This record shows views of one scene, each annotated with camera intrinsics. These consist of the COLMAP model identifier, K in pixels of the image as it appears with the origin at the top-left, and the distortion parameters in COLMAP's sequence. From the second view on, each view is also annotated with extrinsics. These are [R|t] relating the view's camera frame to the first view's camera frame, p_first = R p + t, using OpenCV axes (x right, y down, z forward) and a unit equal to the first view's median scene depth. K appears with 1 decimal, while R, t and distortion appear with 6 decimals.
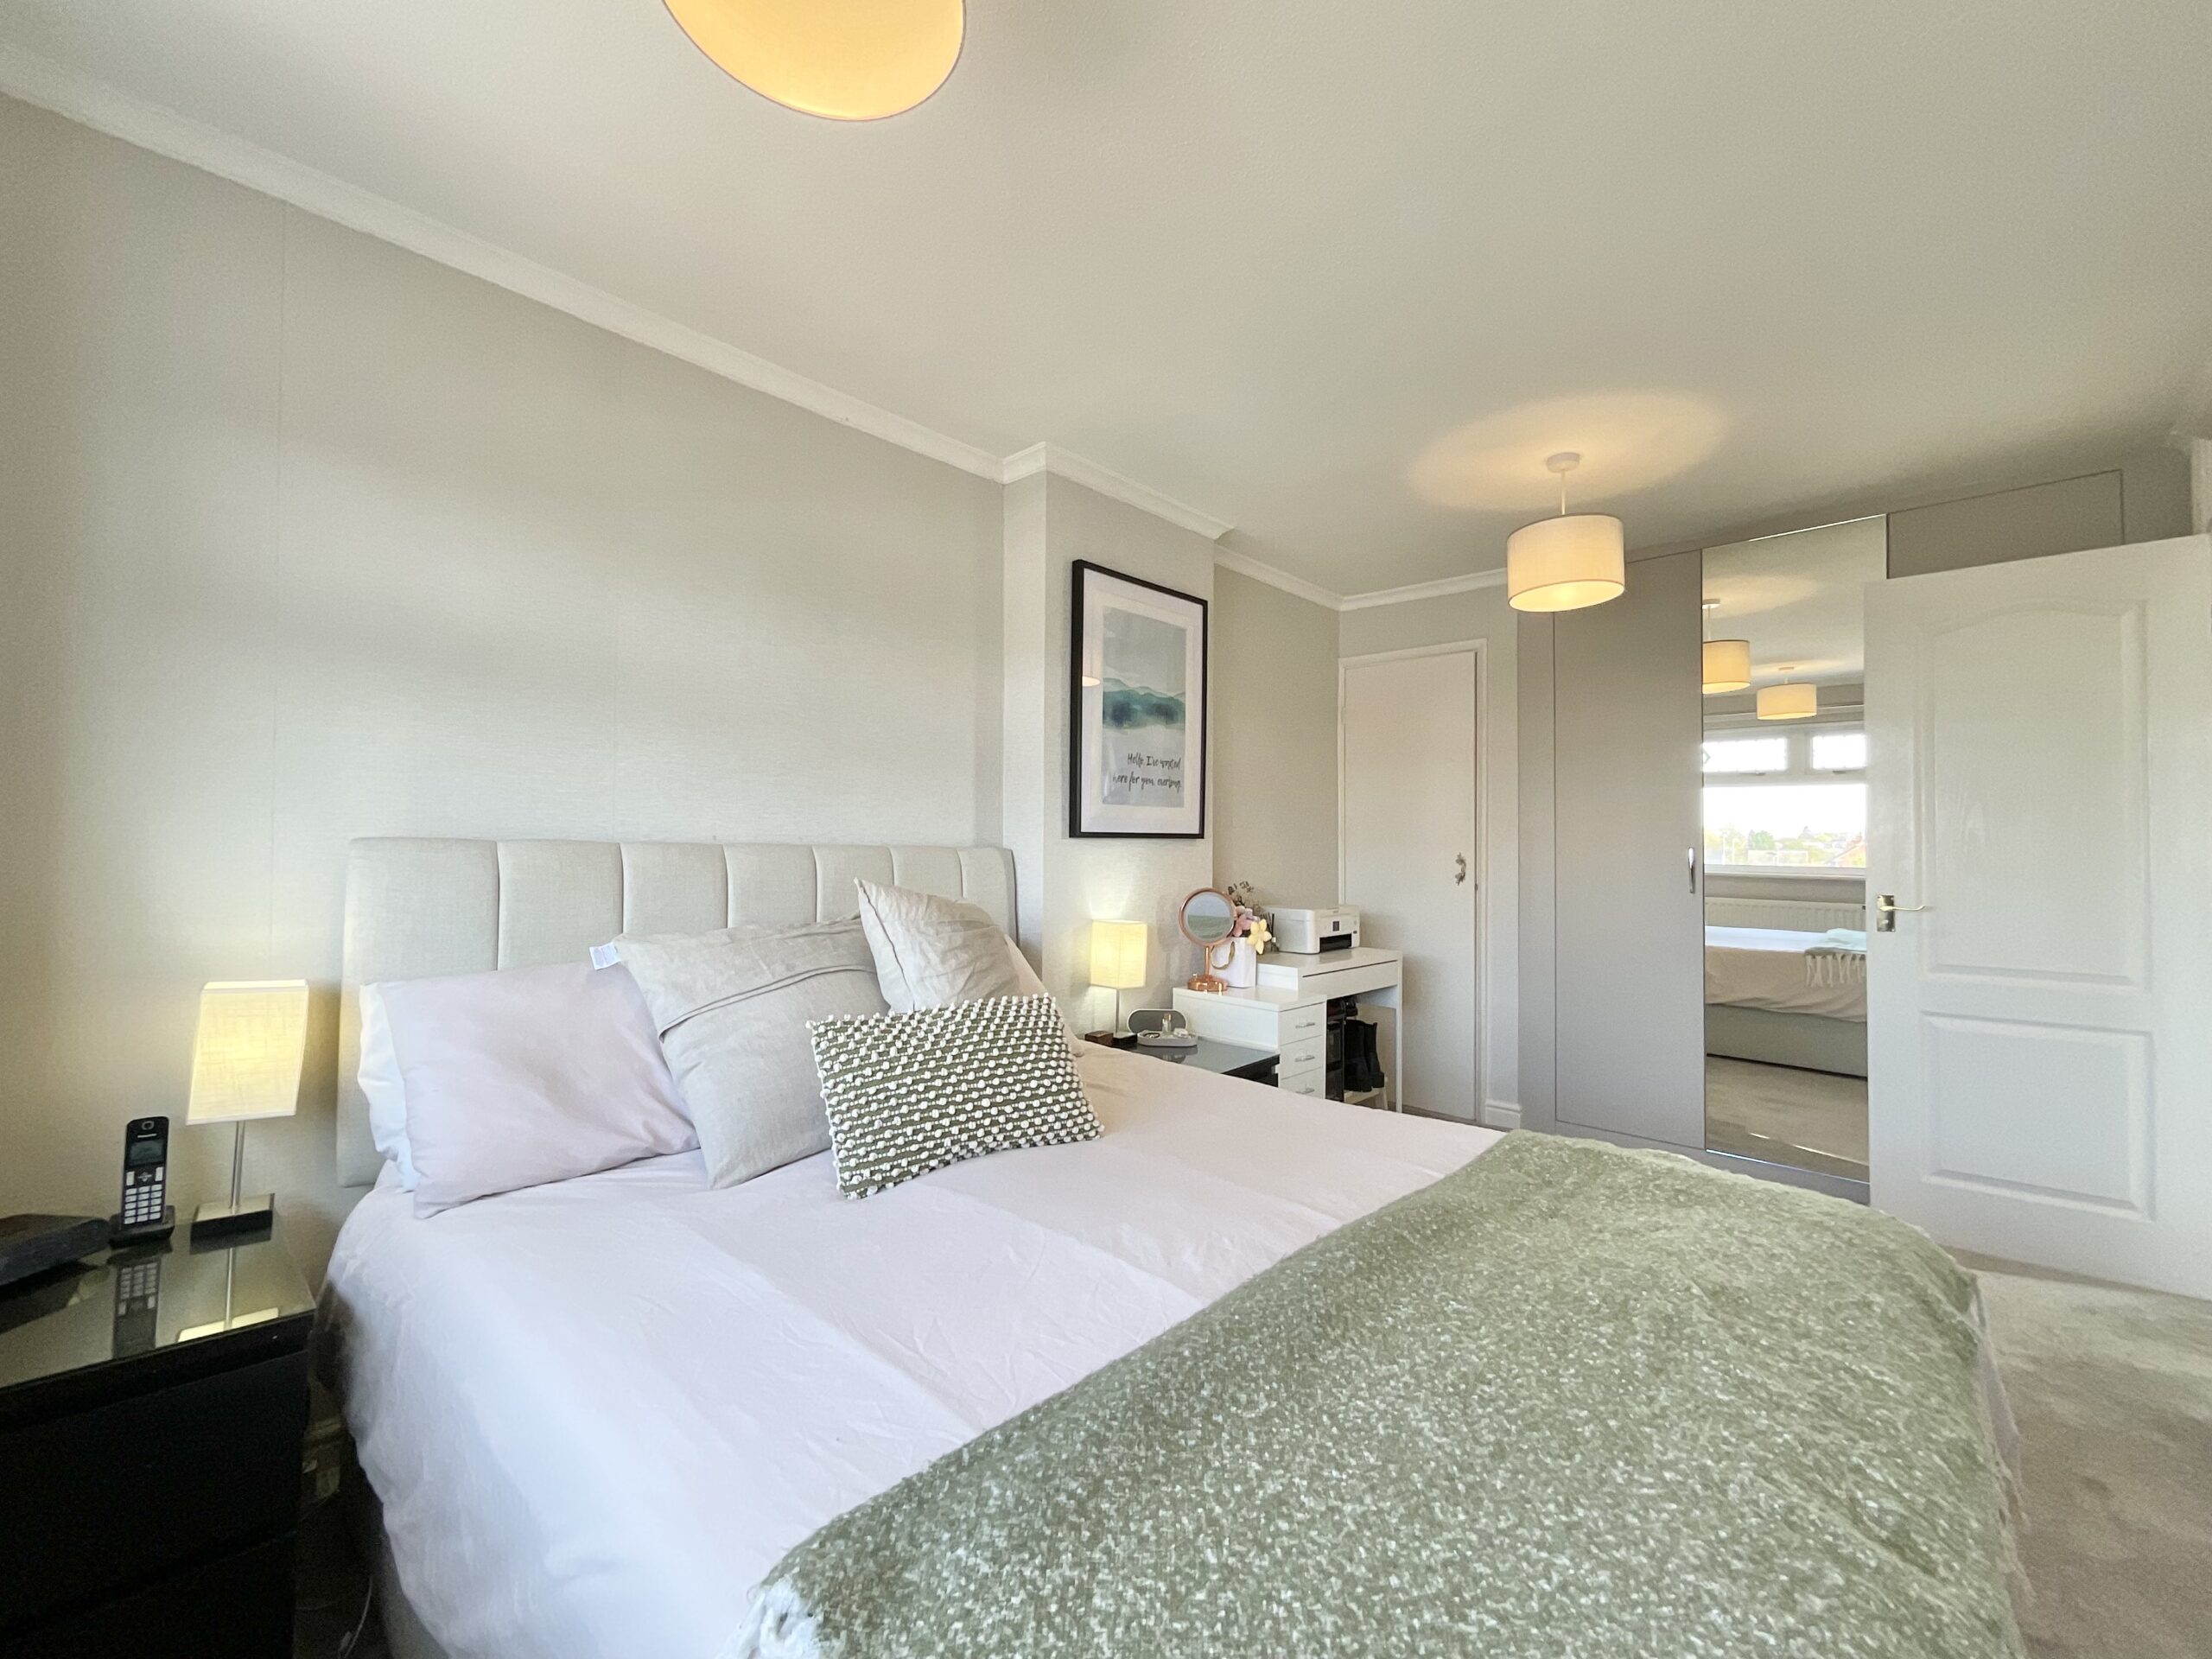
lens RADIAL K [[898.2, 0, 1106.0], [0, 898.2, 829.5], [0, 0, 1]] dist [-0.003133, 0.003263]
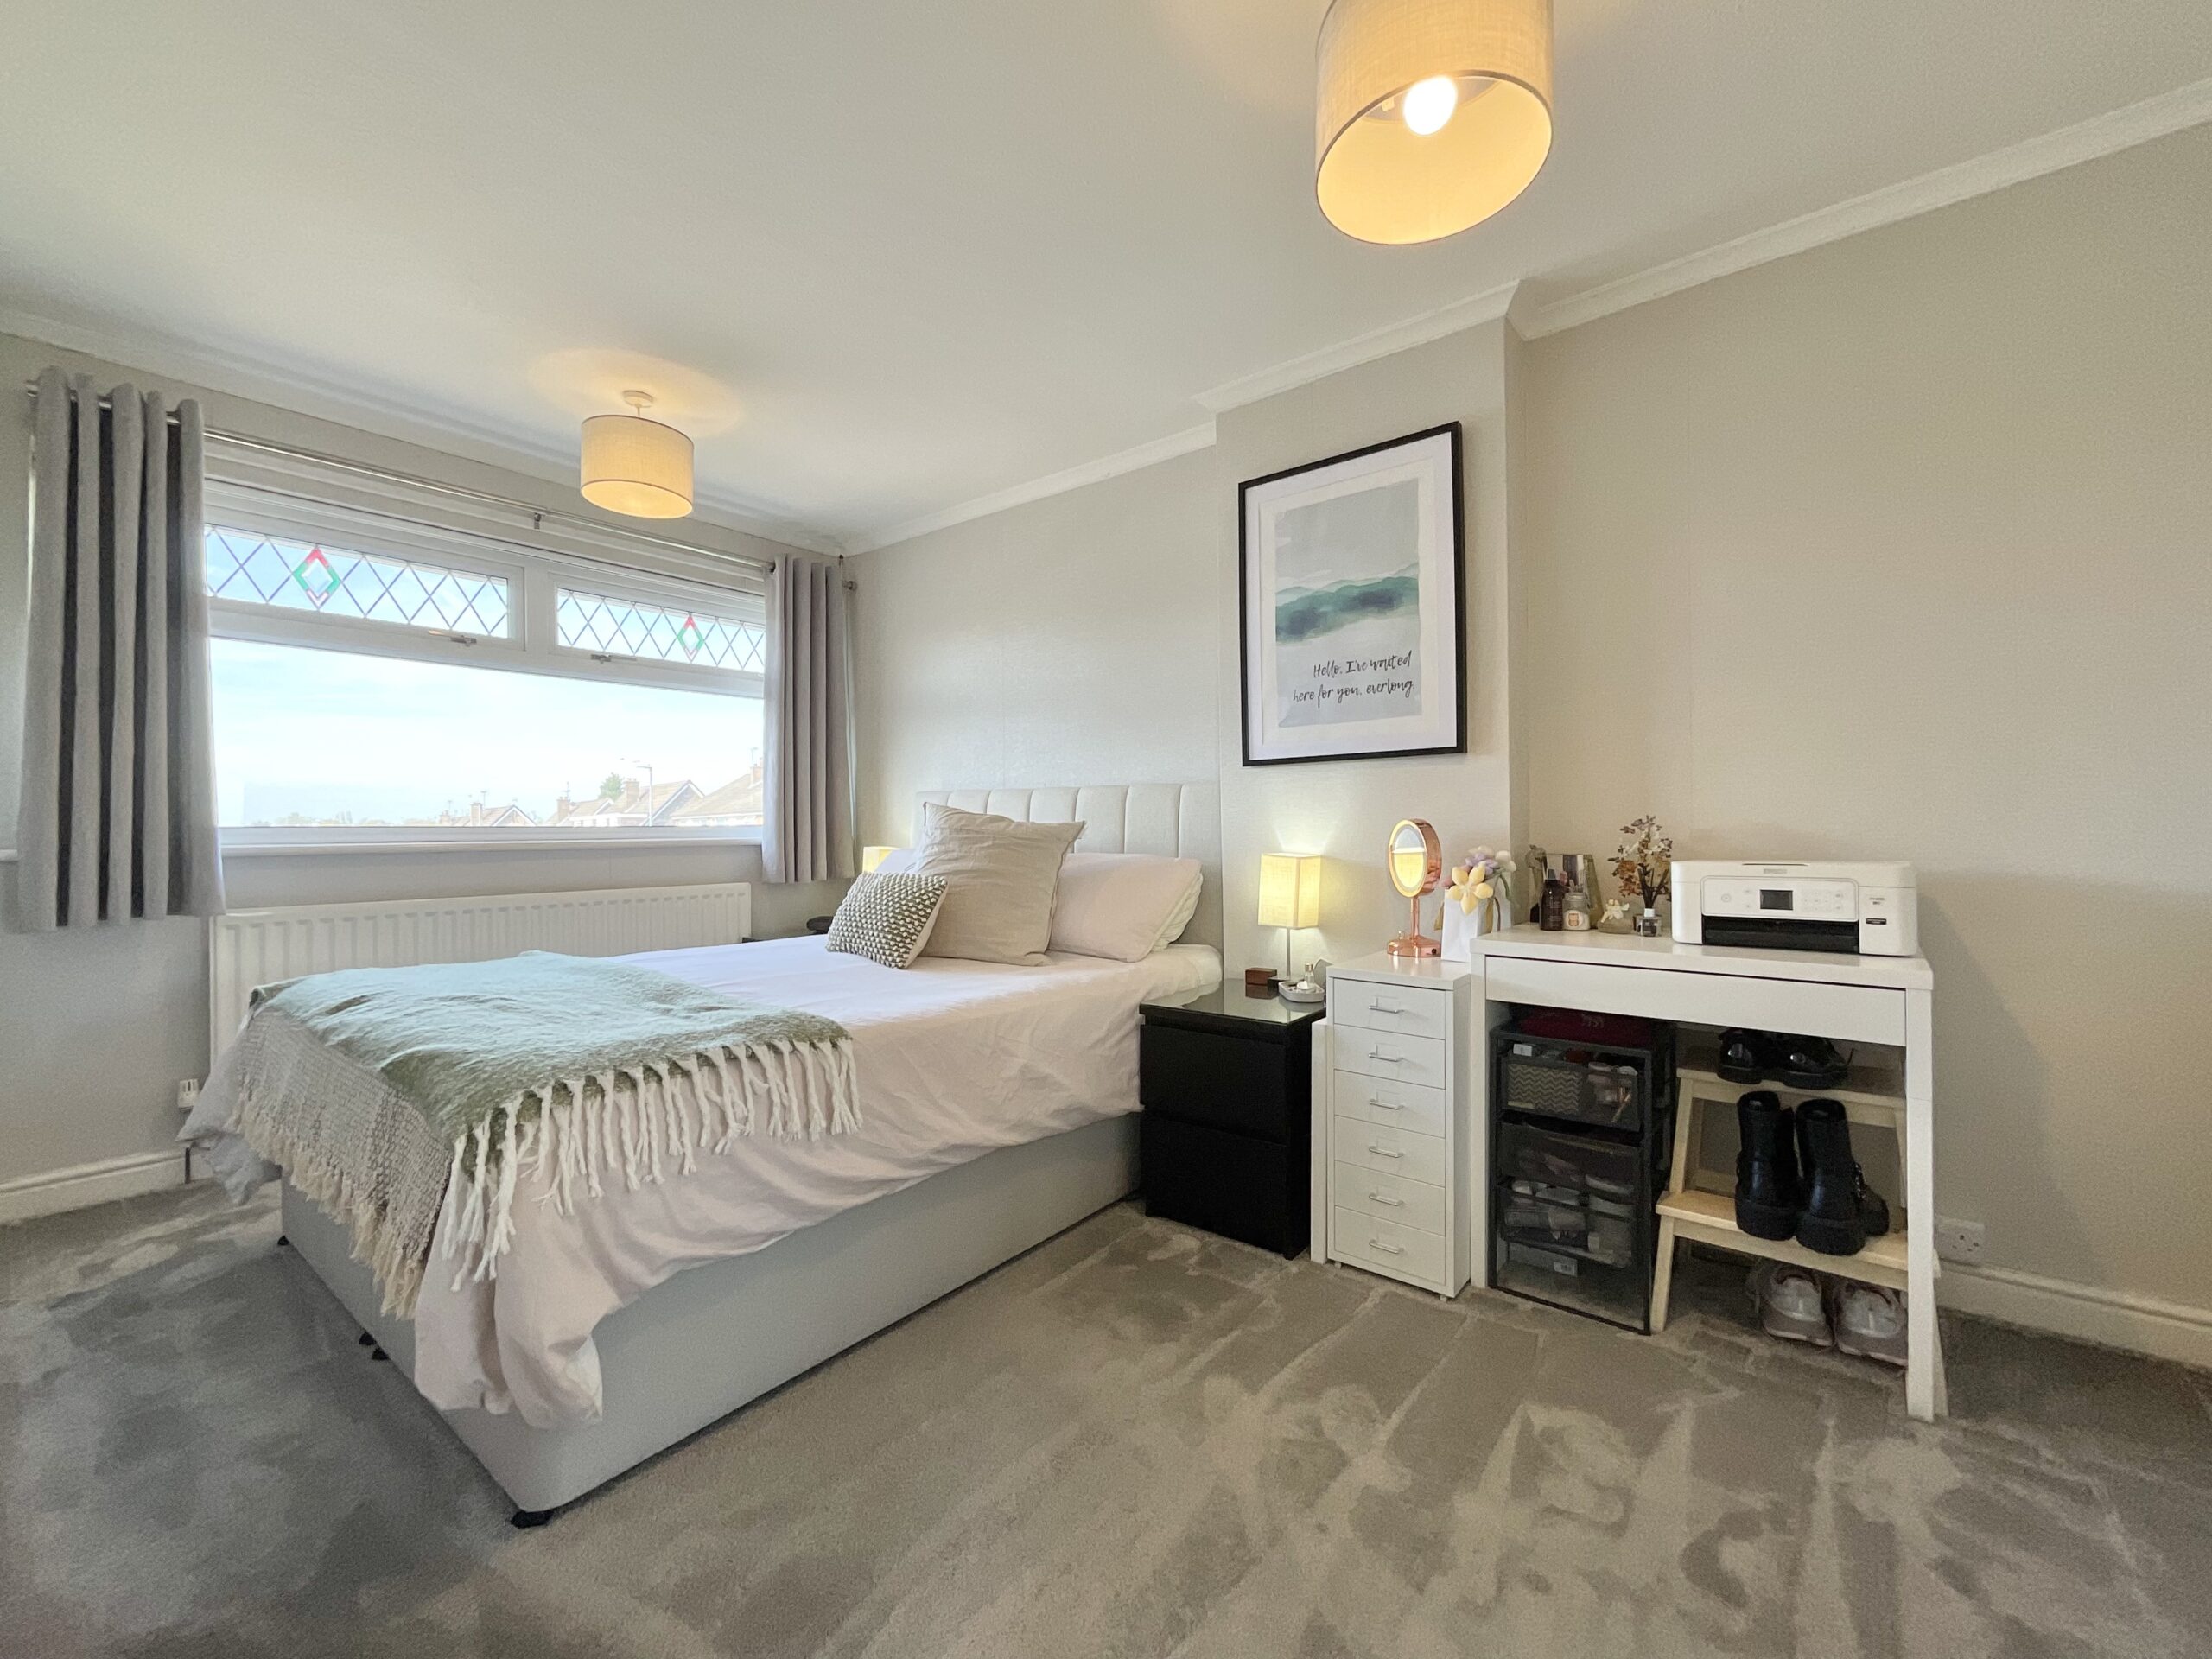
lens RADIAL K [[898.2, 0, 1106.0], [0, 898.2, 829.5], [0, 0, 1]] dist [-0.003133, 0.003263]
pose [[0.097722, -0.016925, -0.995070, 0.834745], [0.018132, 0.999720, -0.015223, 0.081103], [0.995049, -0.016555, 0.098001, 0.679319]]
